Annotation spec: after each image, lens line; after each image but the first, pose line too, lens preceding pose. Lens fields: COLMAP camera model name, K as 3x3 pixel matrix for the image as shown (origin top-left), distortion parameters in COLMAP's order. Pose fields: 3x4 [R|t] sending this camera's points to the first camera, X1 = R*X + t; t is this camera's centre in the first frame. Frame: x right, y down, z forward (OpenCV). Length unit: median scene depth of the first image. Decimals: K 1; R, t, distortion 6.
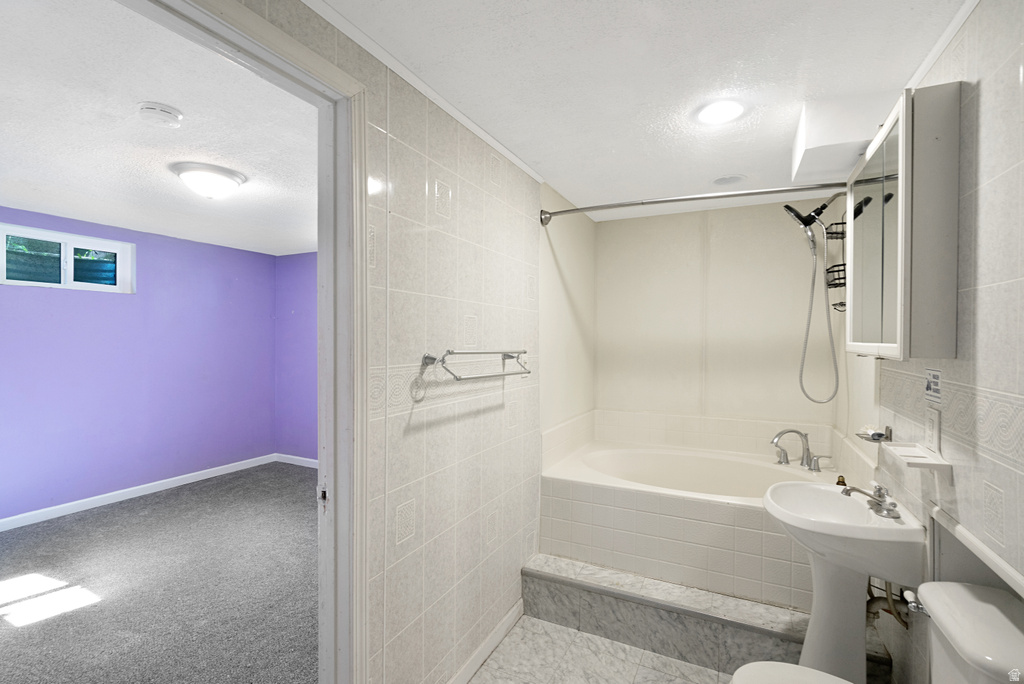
lens RADIAL K [[467.3, 0, 510.0], [0, 467.3, 338.7], [0, 0, 1]] dist [-0.004123, 0.000451]
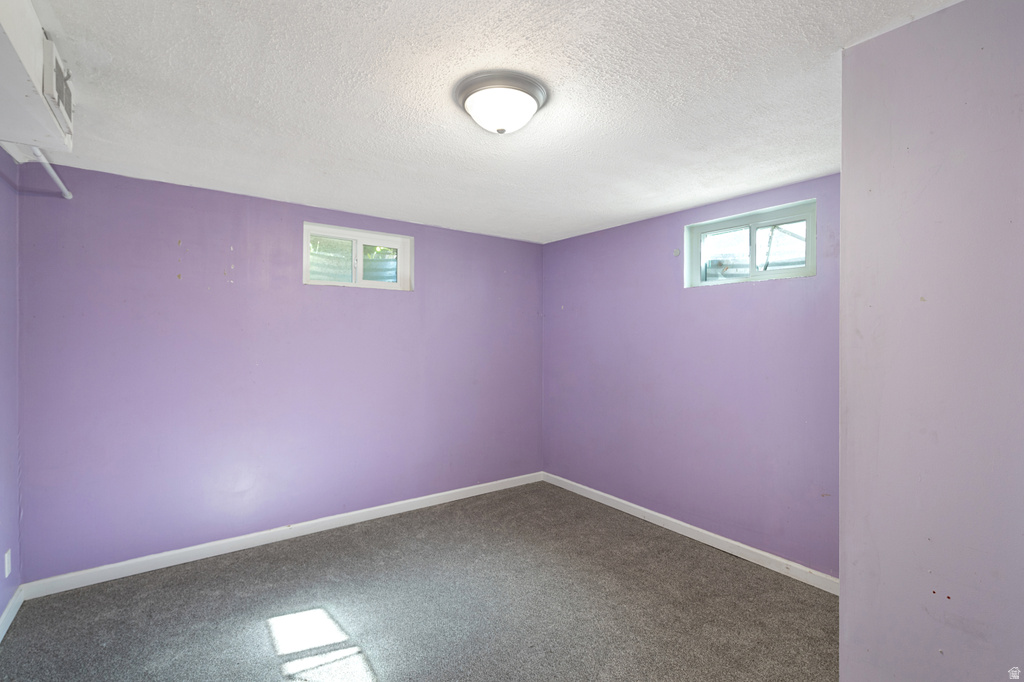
lens RADIAL K [[467.3, 0, 509.9], [0, 467.3, 339.5], [0, 0, 1]] dist [-0.004123, 0.000451]
pose [[0.889869, 0.001876, -0.456211, -0.213703], [-0.001166, 0.999998, 0.001839, -0.001644], [0.456214, -0.001104, 0.889870, 0.266203]]
